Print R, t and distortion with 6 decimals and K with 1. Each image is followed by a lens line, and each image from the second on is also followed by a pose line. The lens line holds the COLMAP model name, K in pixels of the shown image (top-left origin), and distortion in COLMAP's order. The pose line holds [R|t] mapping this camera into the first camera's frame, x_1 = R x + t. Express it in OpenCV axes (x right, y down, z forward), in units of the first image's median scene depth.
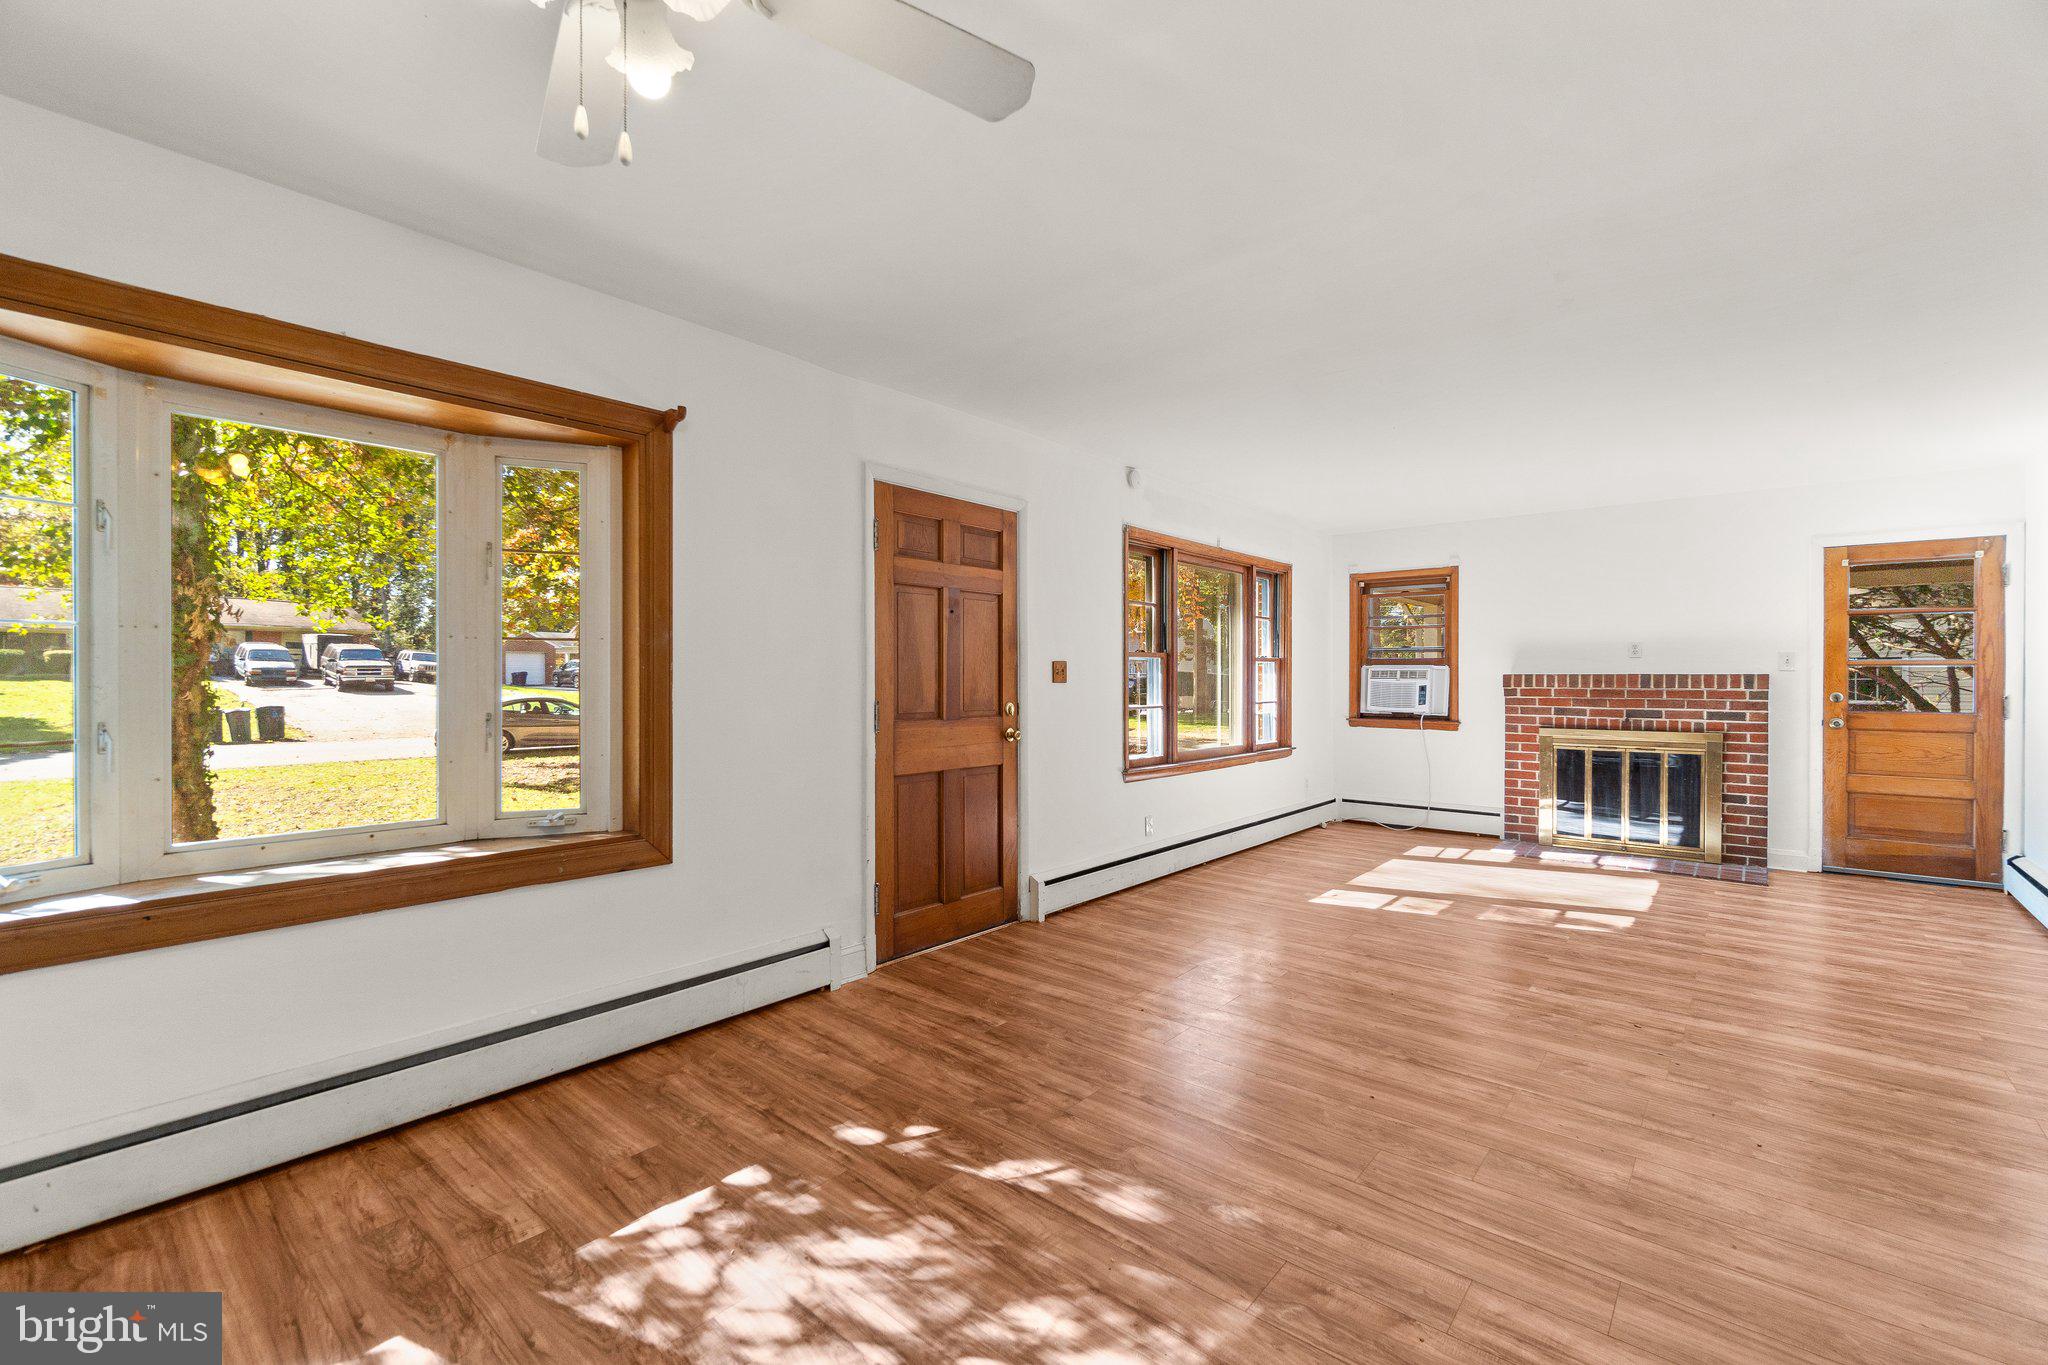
lens RADIAL K [[885.9, 0, 1016.2], [0, 885.9, 676.2], [0, 0, 1]] dist [-0.004581, 0.001955]
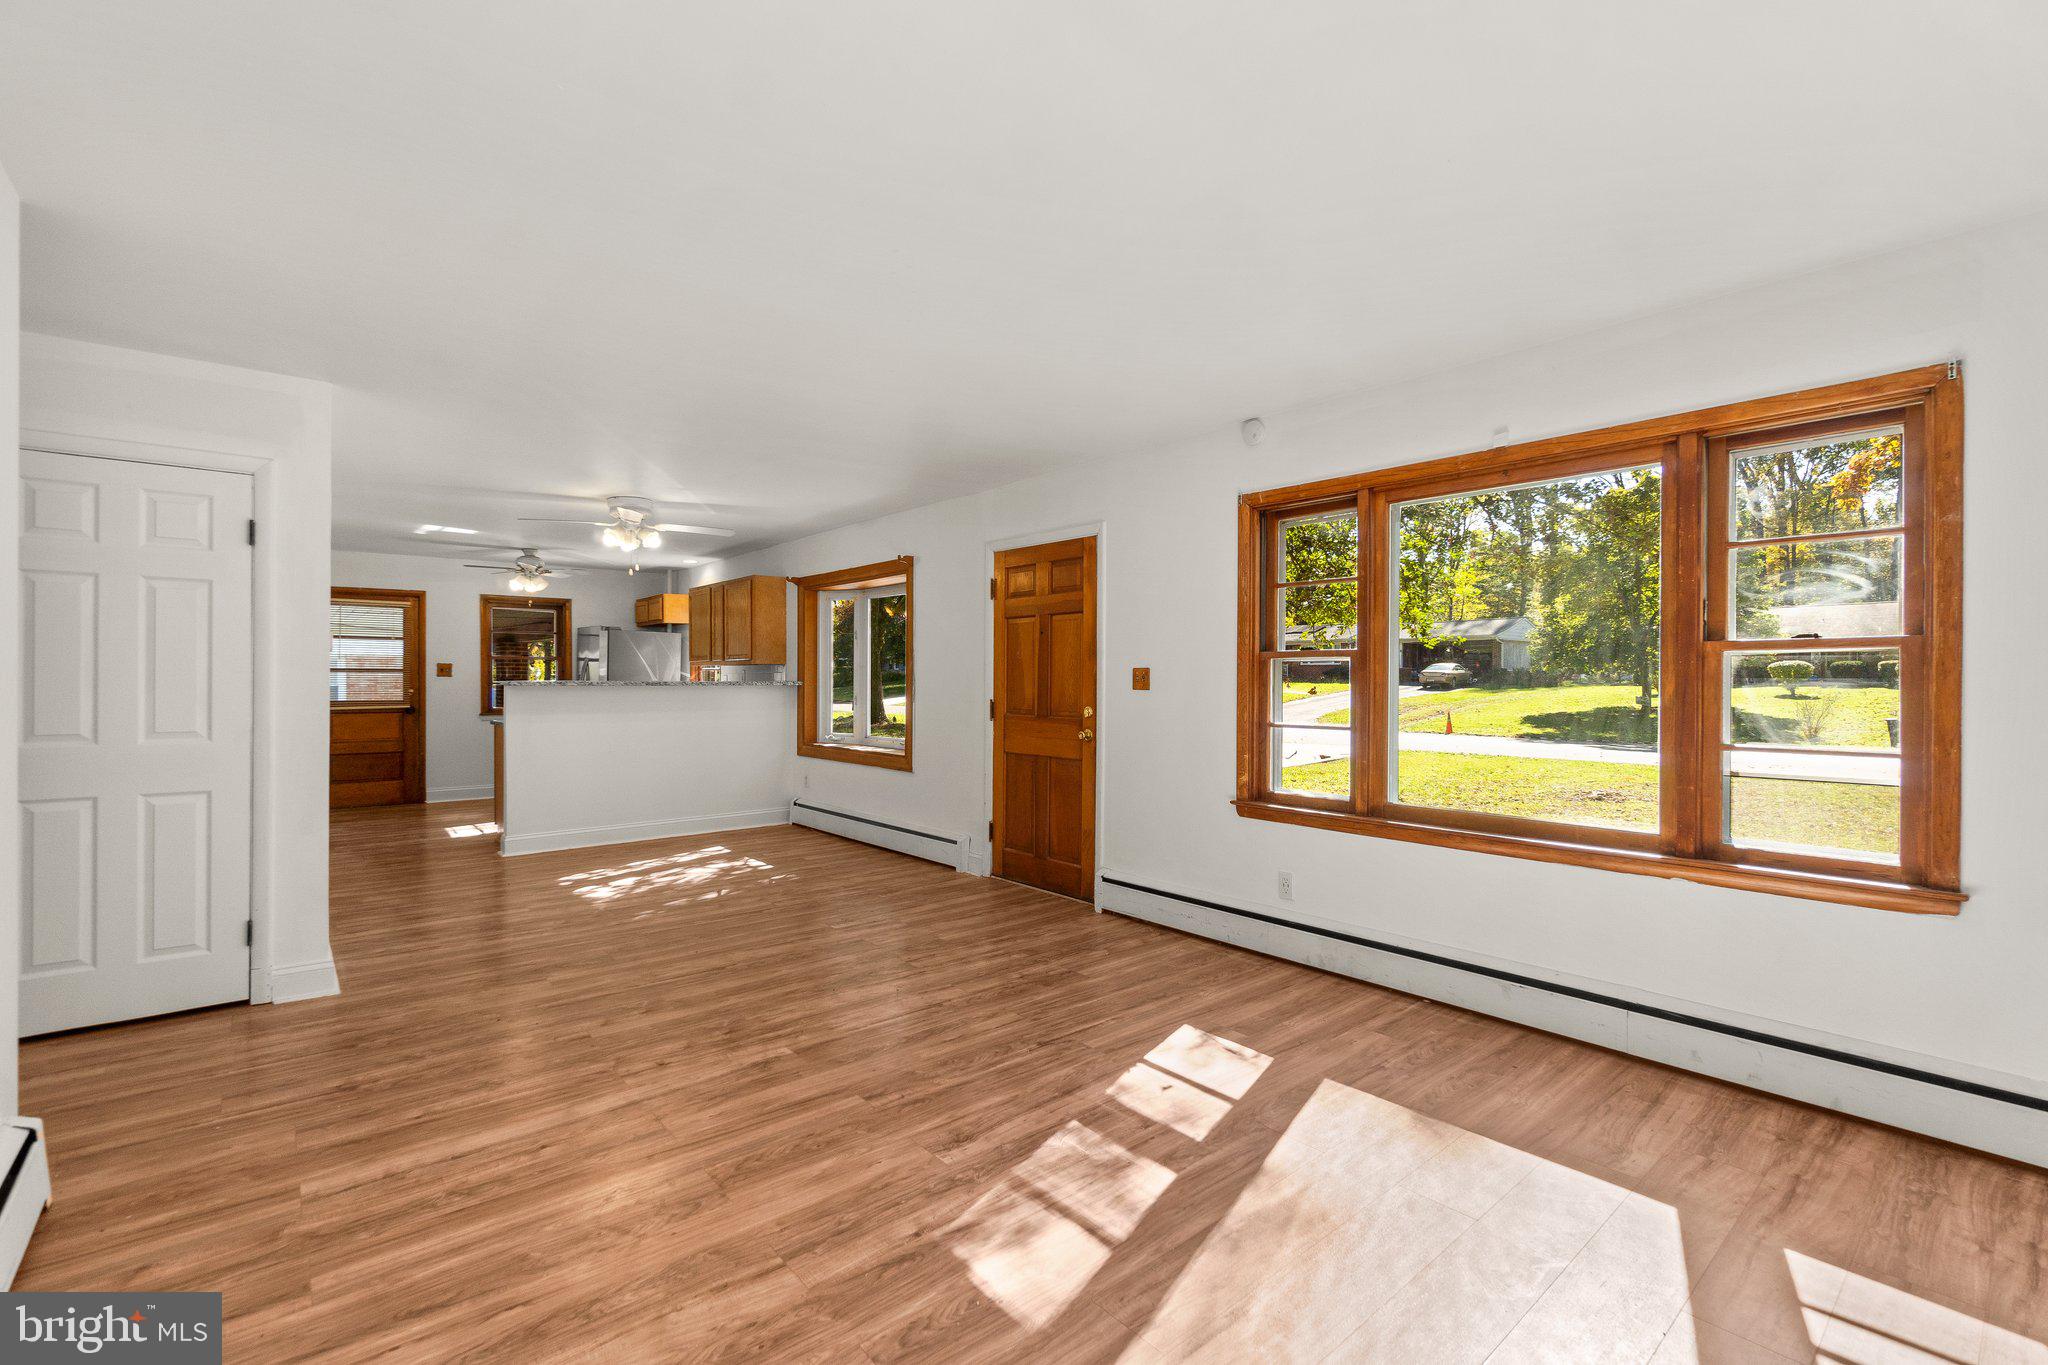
lens RADIAL K [[885.9, 0, 1015.2], [0, 885.9, 681.6], [0, 0, 1]] dist [-0.004581, 0.001955]
pose [[-0.171522, -0.002813, -0.985176, 0.894608], [-0.002753, 0.999993, -0.002376, 0.000200], [0.985176, 0.002305, -0.171529, 0.879116]]
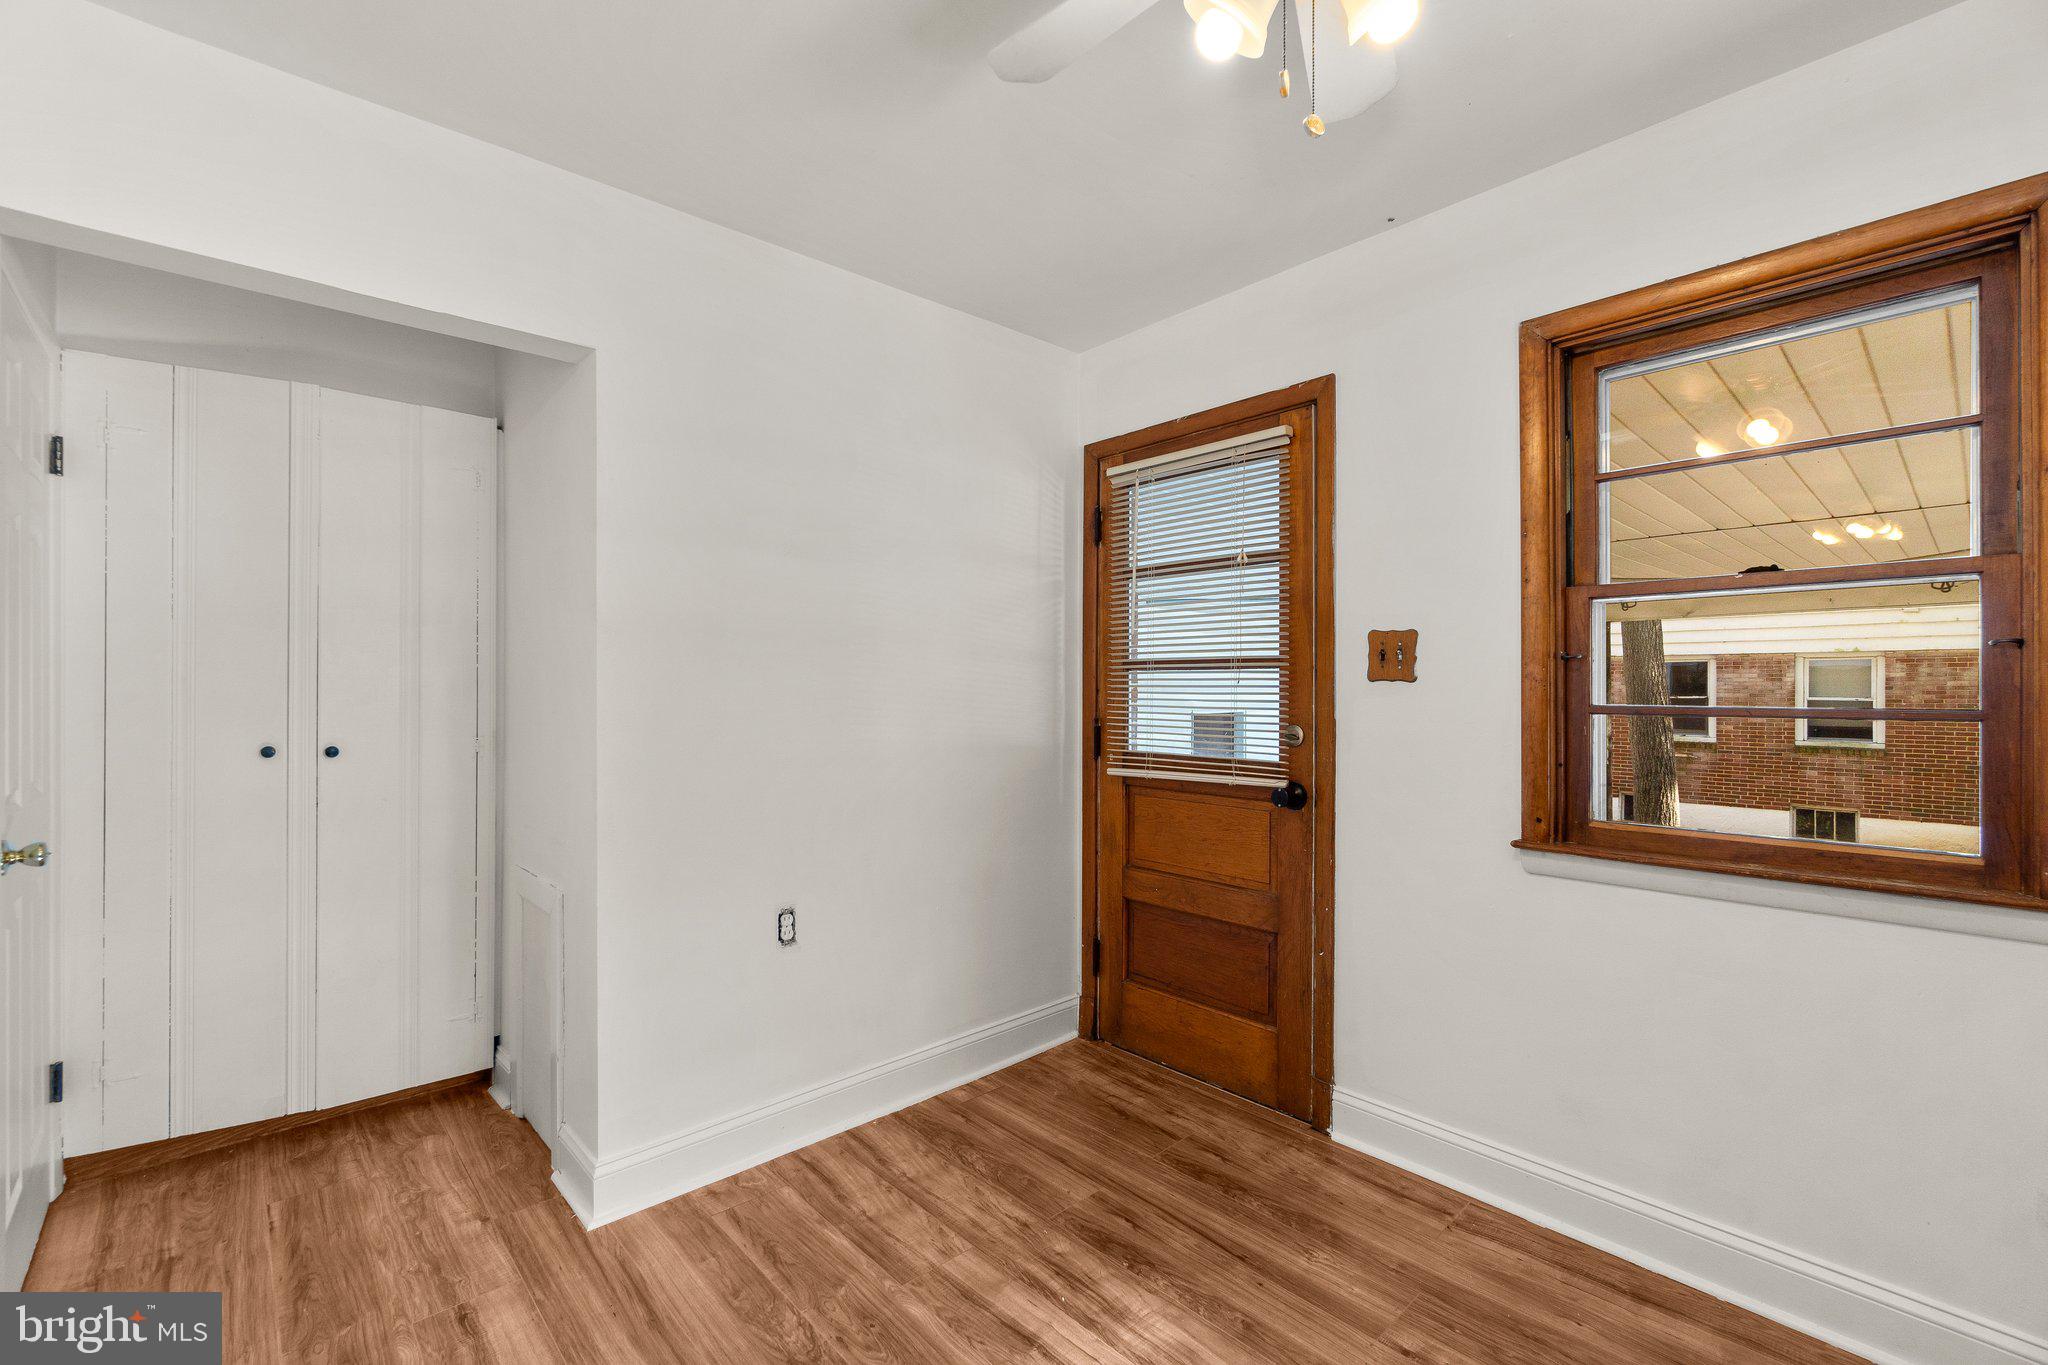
lens RADIAL K [[885.9, 0, 999.8], [0, 885.9, 688.0], [0, 0, 1]] dist [-0.004581, 0.001955]
pose [[-0.990584, -0.006265, 0.136761, -0.421021], [-0.006416, 0.999979, -0.000665, -0.005227], [-0.136754, -0.001536, -0.990604, 0.000431]]
